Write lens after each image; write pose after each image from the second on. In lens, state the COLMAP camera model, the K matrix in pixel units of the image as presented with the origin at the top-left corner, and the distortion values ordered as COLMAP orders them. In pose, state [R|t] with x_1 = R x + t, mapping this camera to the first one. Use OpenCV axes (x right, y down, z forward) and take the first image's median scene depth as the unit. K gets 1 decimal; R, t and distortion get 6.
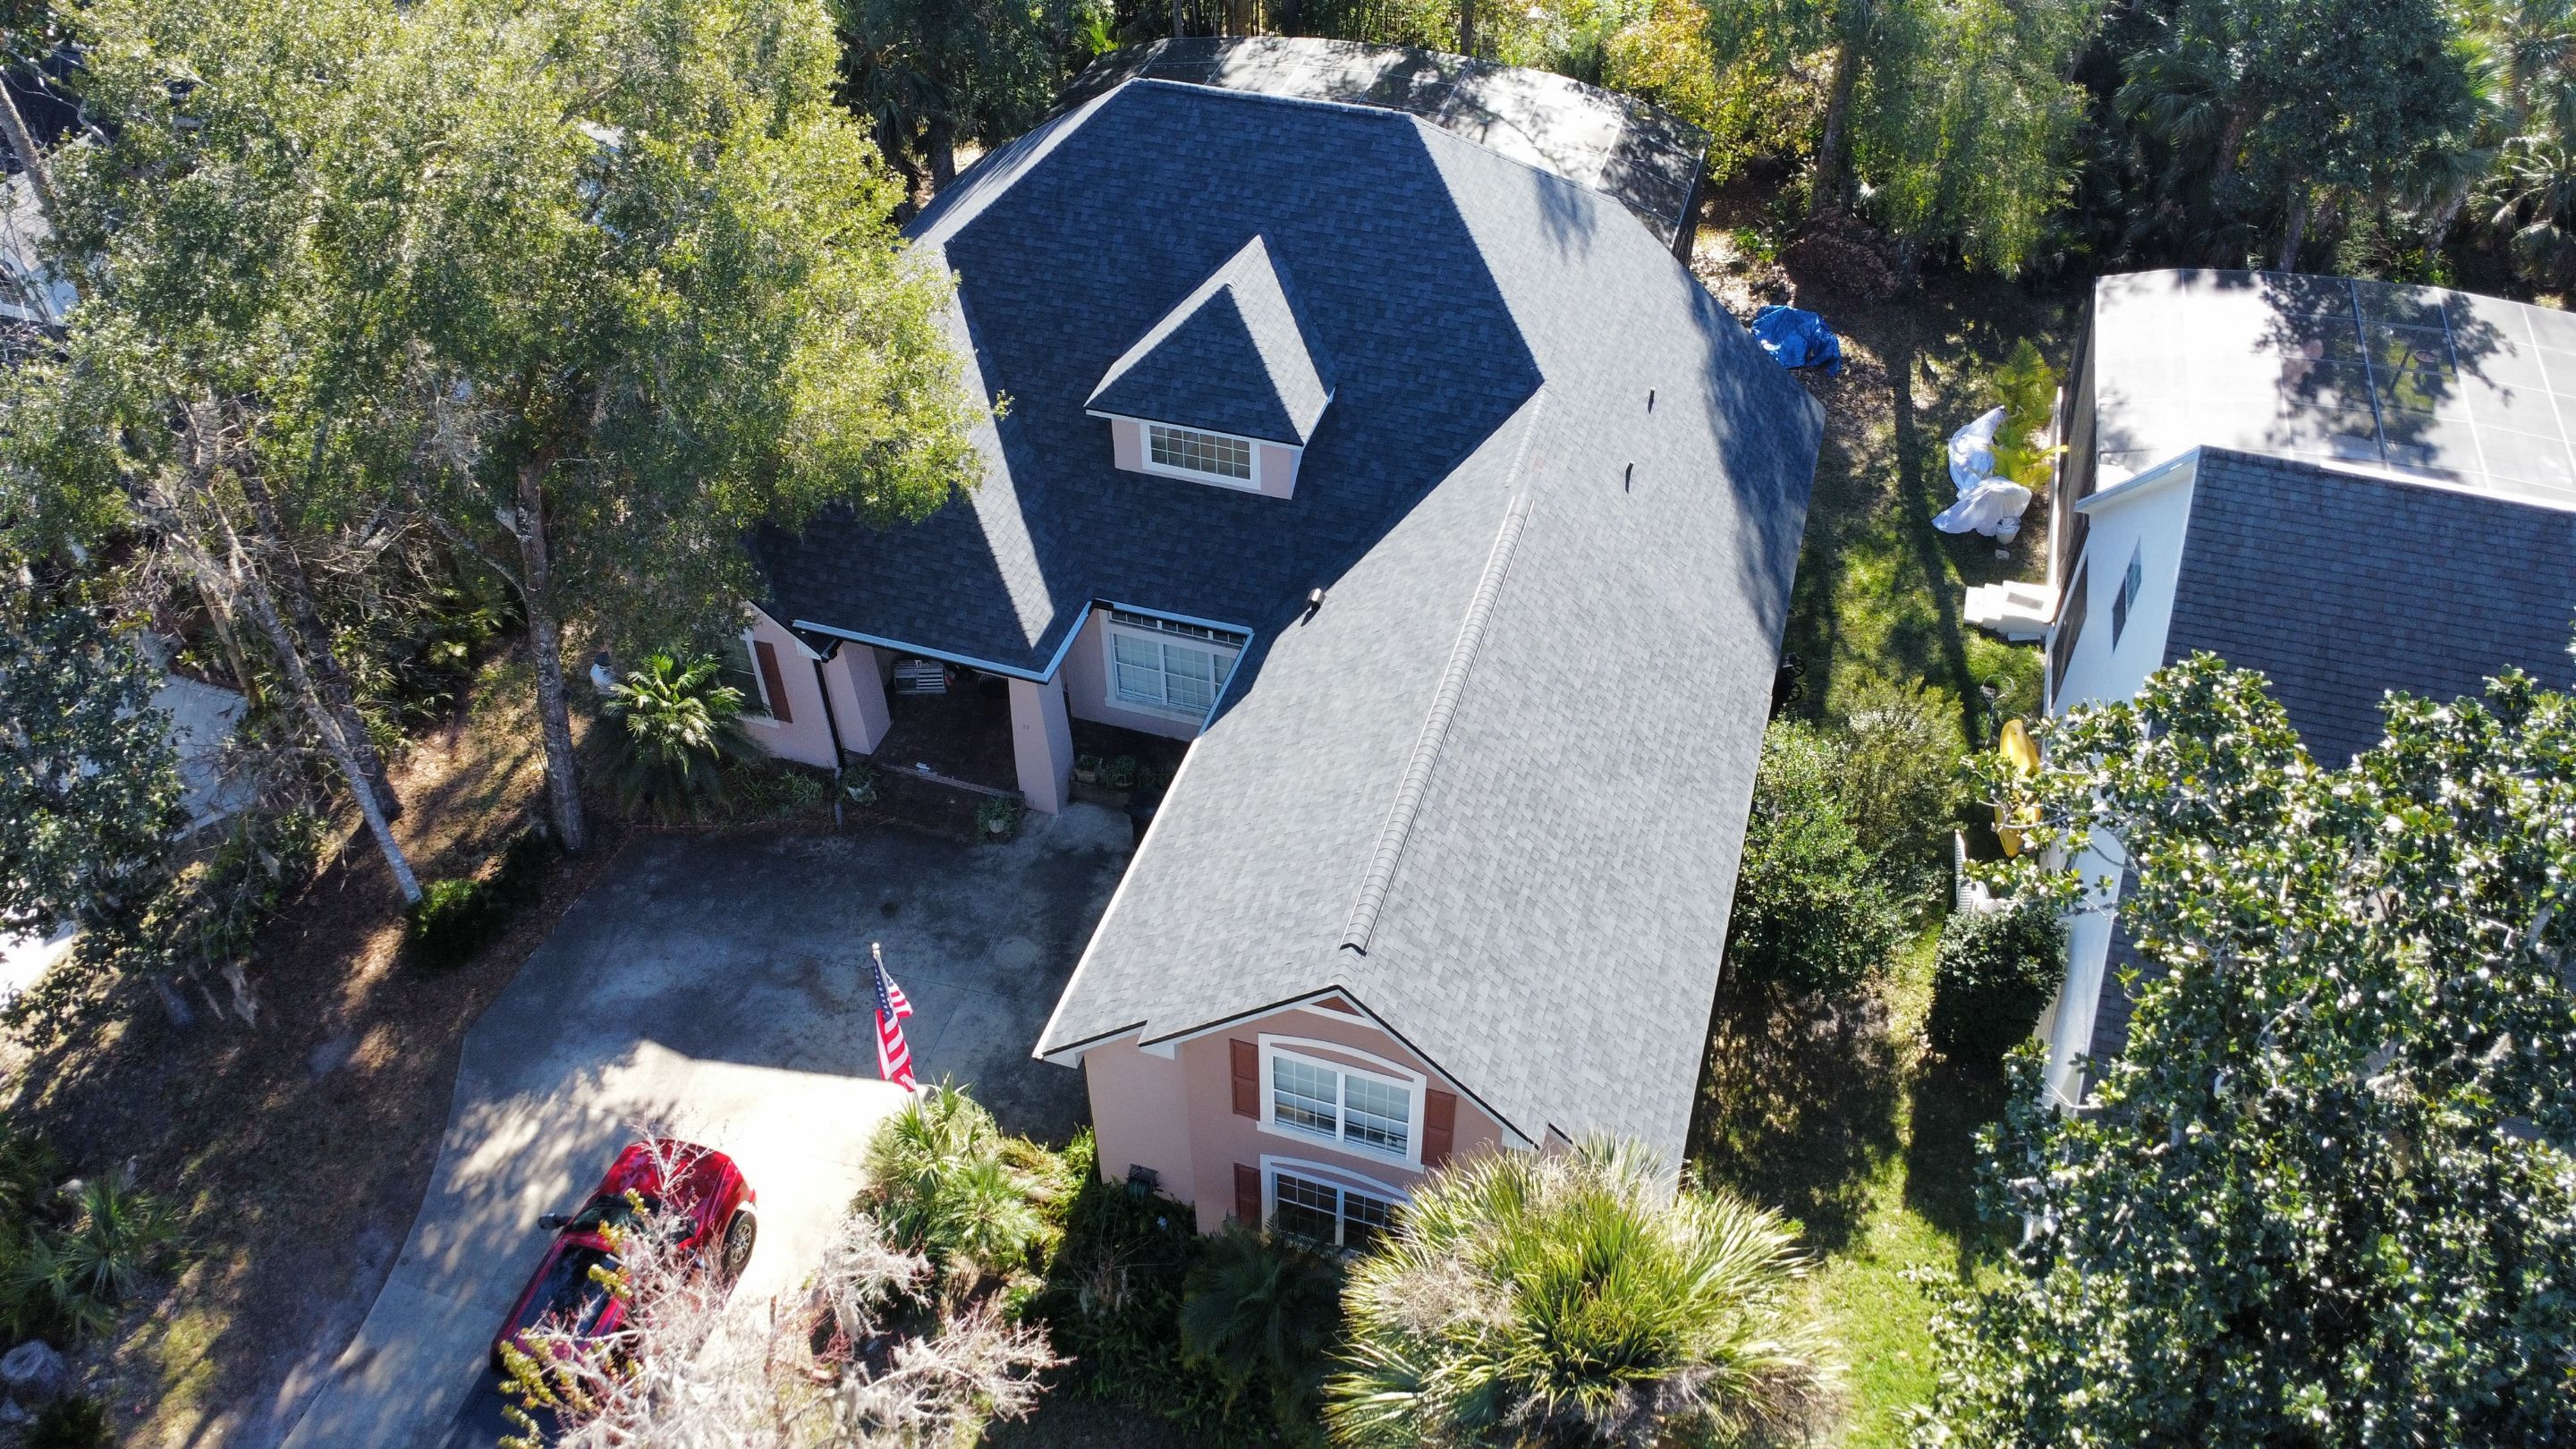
lens RADIAL K [[1851.2, 0, 1282.4], [0, 1851.2, 716.9], [0, 0, 1]] dist [-0.023055, -0.010039]
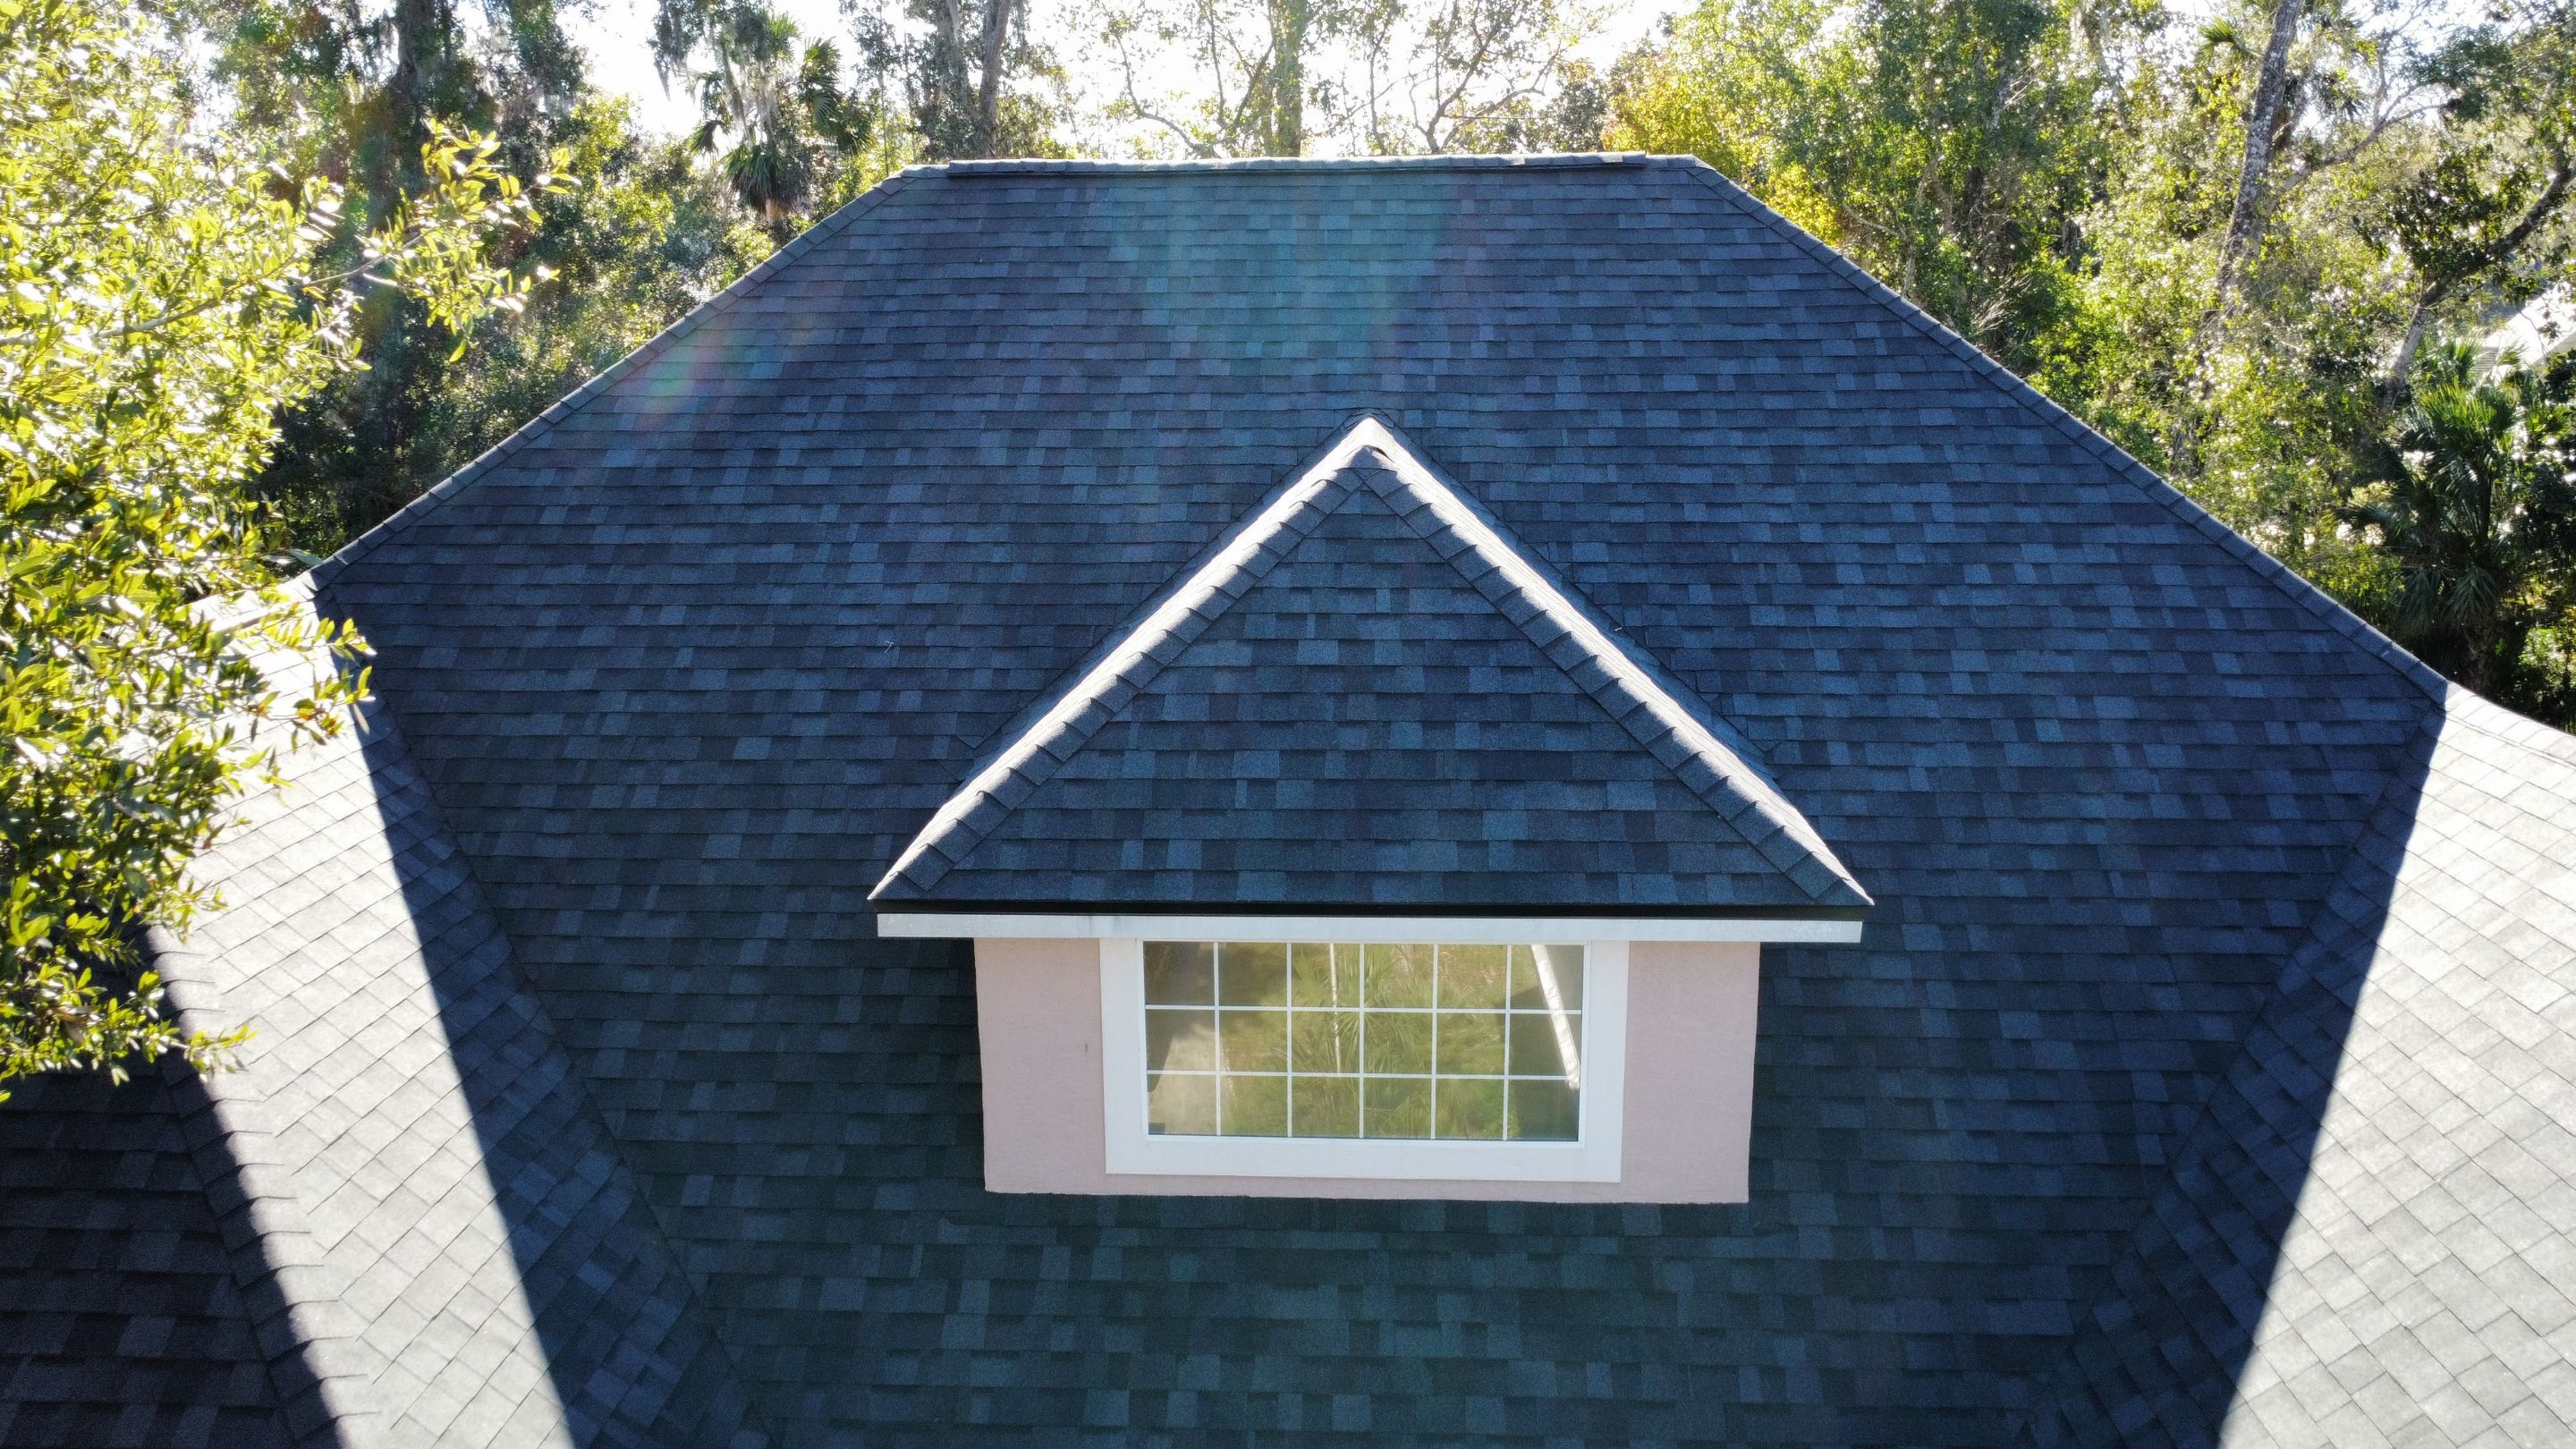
lens RADIAL K [[1851.2, 0, 1280.9], [0, 1851.2, 720.7], [0, 0, 1]] dist [-0.023055, -0.010039]
pose [[0.966301, -0.055193, 0.251428, -0.116131], [0.173757, 0.860502, -0.478899, -0.067741], [-0.189922, 0.506448, 0.841094, 0.794580]]
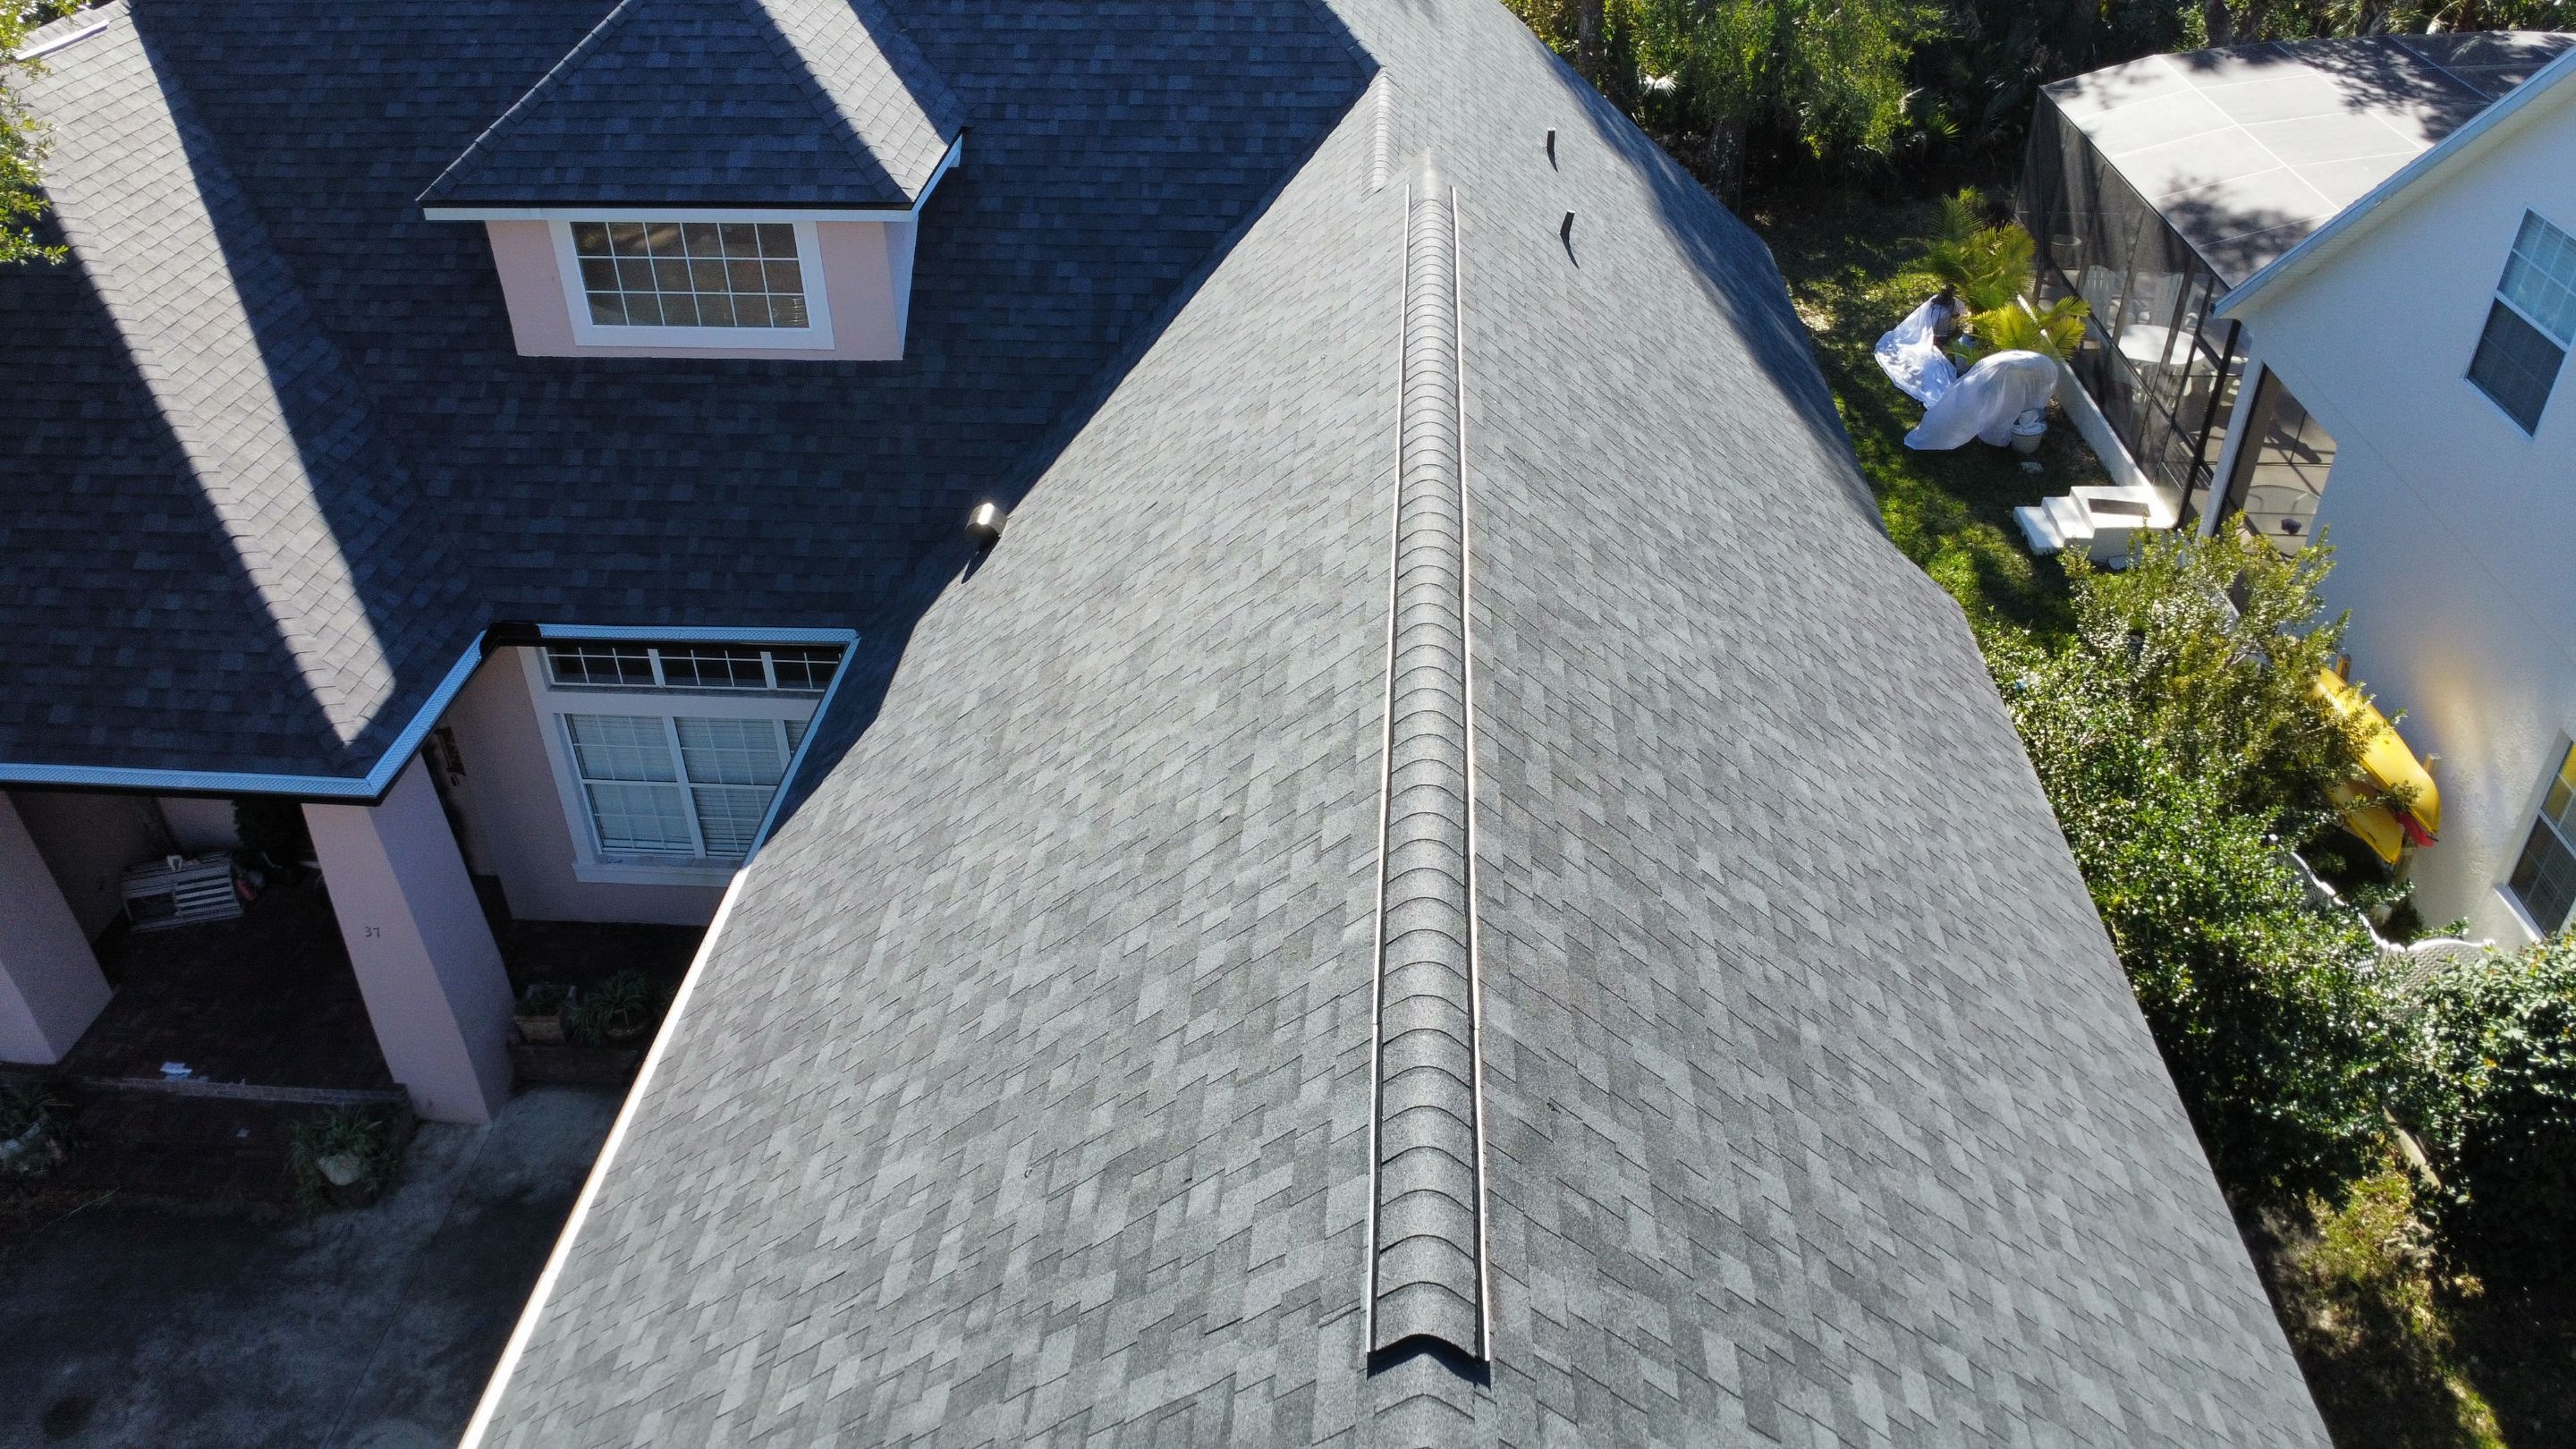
lens RADIAL K [[1851.2, 0, 1280.6], [0, 1851.2, 720.0], [0, 0, 1]] dist [-0.023055, -0.010039]
pose [[0.970314, -0.136596, 0.199578, -0.008580], [0.165796, 0.976494, -0.137737, 0.055733], [-0.176073, 0.166737, 0.970153, 0.552573]]
